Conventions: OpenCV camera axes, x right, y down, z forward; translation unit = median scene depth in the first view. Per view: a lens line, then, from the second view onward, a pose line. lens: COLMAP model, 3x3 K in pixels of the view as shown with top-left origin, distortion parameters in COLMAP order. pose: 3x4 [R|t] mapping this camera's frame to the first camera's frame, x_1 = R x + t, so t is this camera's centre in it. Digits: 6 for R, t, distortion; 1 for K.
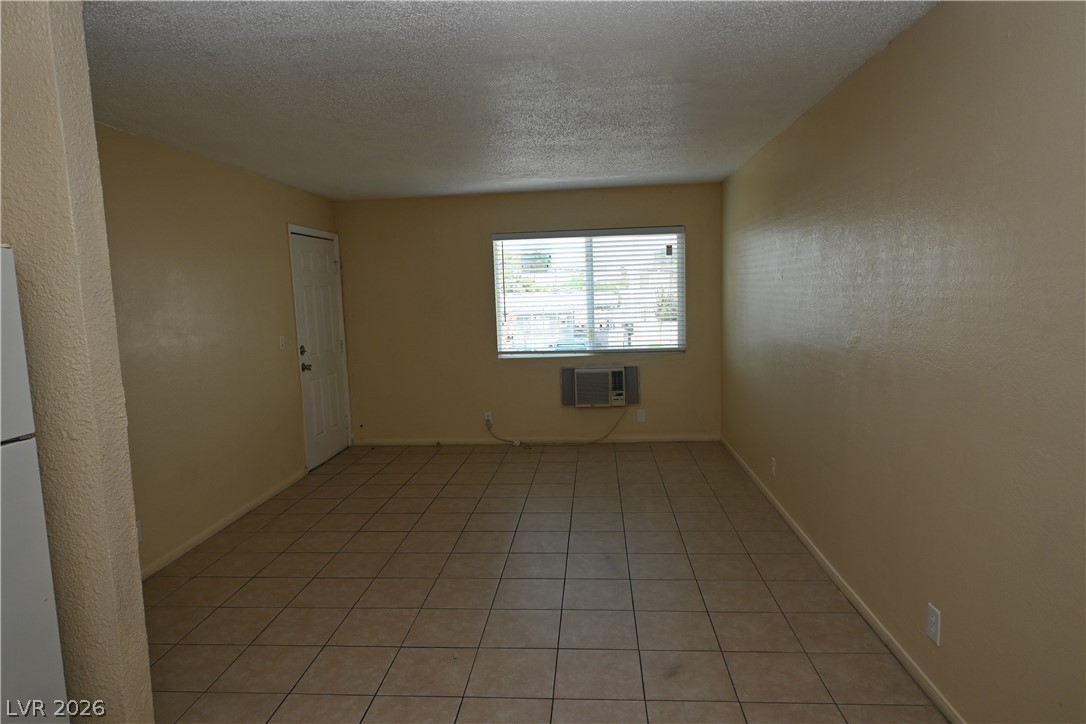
lens RADIAL K [[663.3, 0, 538.5], [0, 663.3, 366.6], [0, 0, 1]] dist [0.001585, 0.000399]
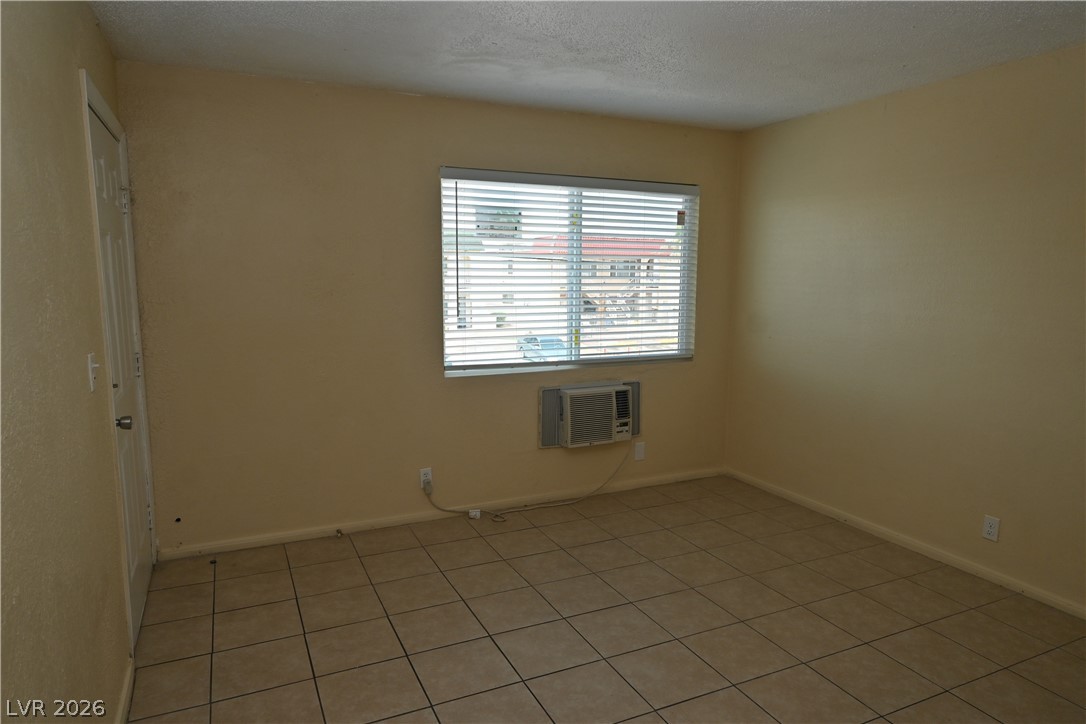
lens RADIAL K [[674.9, 0, 541.1], [0, 674.9, 367.7], [0, 0, 1]] dist [-0.002978, 0.001167]
pose [[0.865091, -0.031948, 0.500596, -0.294825], [0.022783, 0.999442, 0.024413, -0.034652], [-0.501097, -0.009715, 0.865337, 0.435789]]
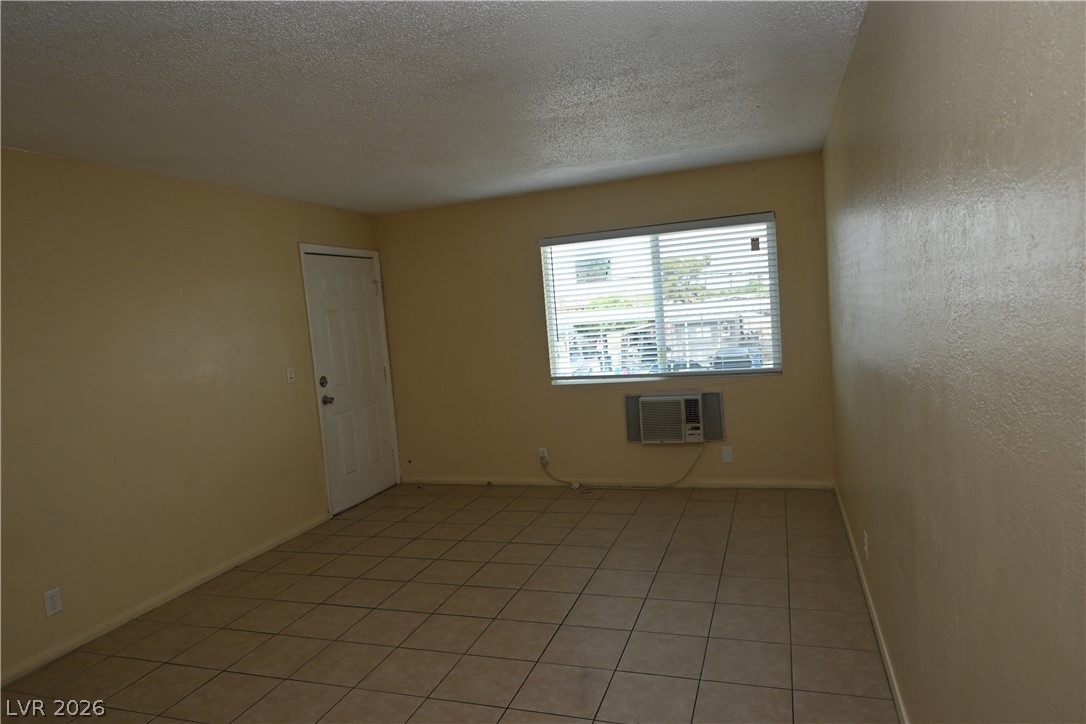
lens RADIAL K [[674.9, 0, 541.1], [0, 674.9, 367.7], [0, 0, 1]] dist [-0.002978, 0.001167]
pose [[0.967659, -0.021739, -0.251323, 0.146034], [0.017790, 0.999680, -0.017975, -0.019300], [0.251634, 0.012923, 0.967736, 0.162793]]
